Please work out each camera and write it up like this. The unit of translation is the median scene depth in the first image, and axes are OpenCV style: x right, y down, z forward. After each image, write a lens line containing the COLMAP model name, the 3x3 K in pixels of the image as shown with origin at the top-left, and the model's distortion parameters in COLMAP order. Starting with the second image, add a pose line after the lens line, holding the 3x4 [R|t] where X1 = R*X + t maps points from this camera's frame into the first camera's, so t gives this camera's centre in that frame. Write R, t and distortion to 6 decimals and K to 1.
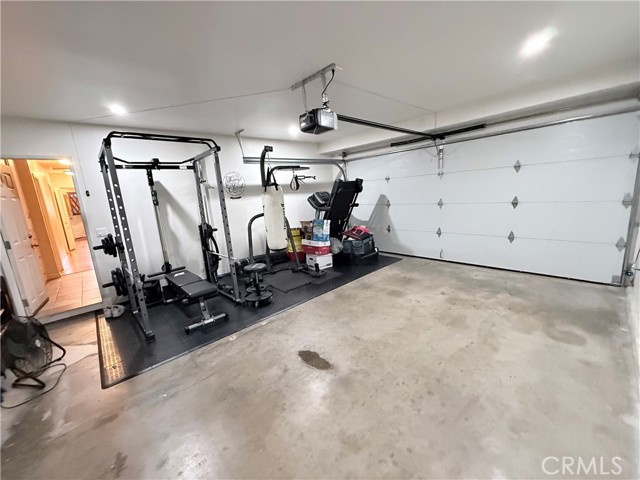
lens RADIAL K [[255.7, 0, 321.4], [0, 255.7, 240.9], [0, 0, 1]] dist [0.000587, 0.000241]
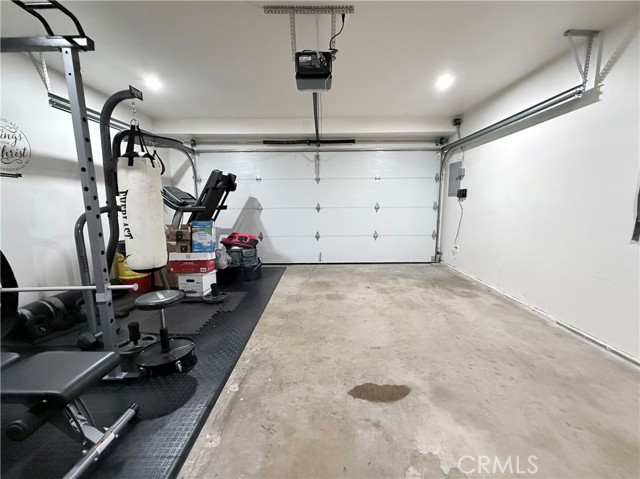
lens RADIAL K [[267.3, 0, 320.6], [0, 267.3, 240.3], [0, 0, 1]] dist [0.002193, -0.000060]
pose [[0.680770, -0.038277, 0.731497, -0.384982], [0.100667, 0.994047, -0.041671, 0.035842], [-0.725547, 0.102006, 0.680570, 0.330799]]
